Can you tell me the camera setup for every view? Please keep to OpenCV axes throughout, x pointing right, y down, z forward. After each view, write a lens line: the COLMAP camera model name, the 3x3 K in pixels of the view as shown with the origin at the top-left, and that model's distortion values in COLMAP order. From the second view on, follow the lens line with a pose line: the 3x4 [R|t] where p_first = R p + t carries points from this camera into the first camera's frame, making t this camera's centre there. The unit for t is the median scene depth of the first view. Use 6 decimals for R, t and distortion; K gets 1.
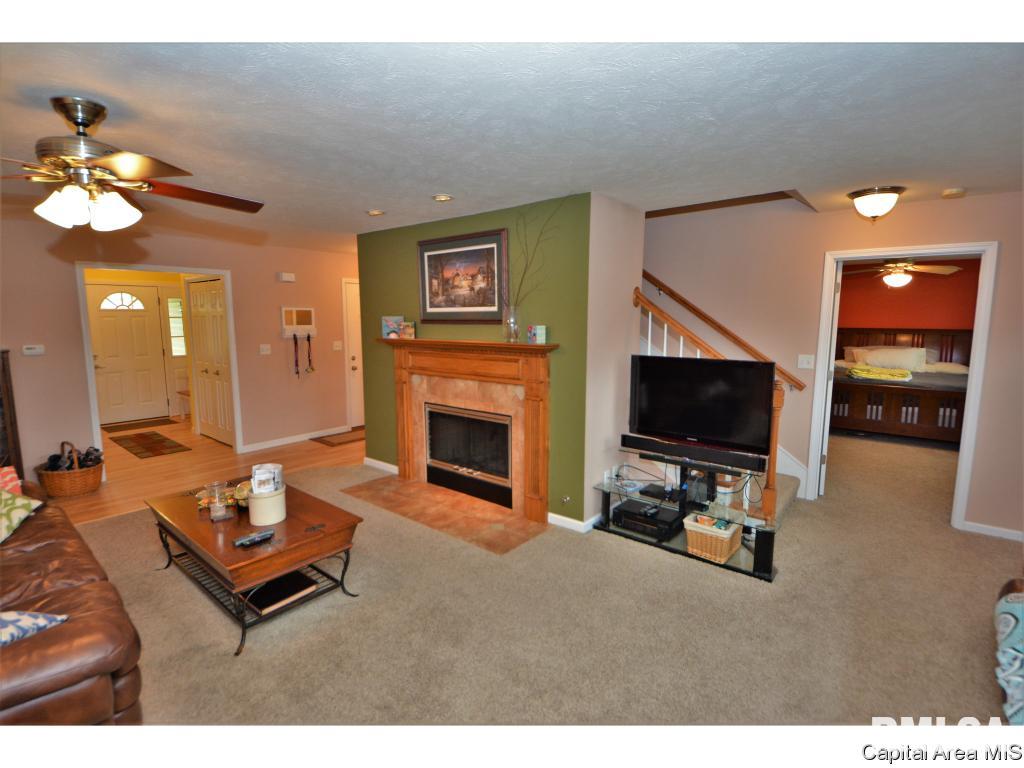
lens RADIAL K [[480.0, 0, 505.9], [0, 480.0, 376.1], [0, 0, 1]] dist [-0.001685, -0.000263]
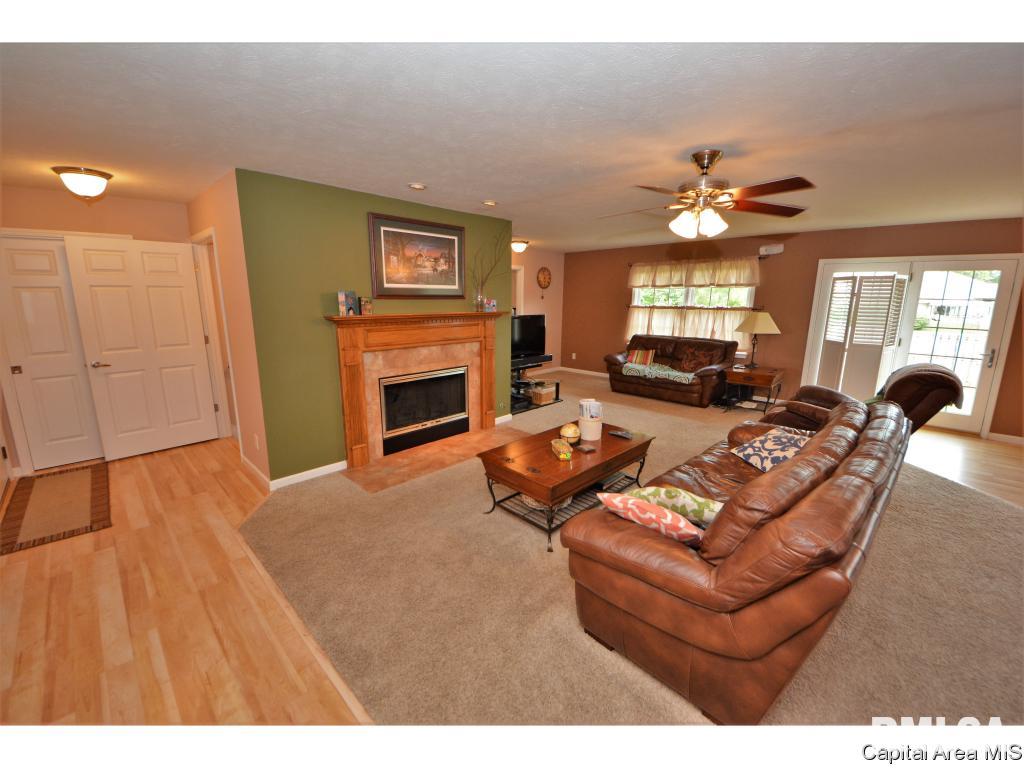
lens RADIAL K [[415.8, 0, 511.4], [0, 415.8, 384.1], [0, 0, 1]] dist [-0.012155, -0.003125]
pose [[0.087366, -0.200584, 0.975773, -1.104524], [0.113496, 0.975145, 0.190293, -0.075261], [-0.989690, 0.094122, 0.107960, 0.704993]]
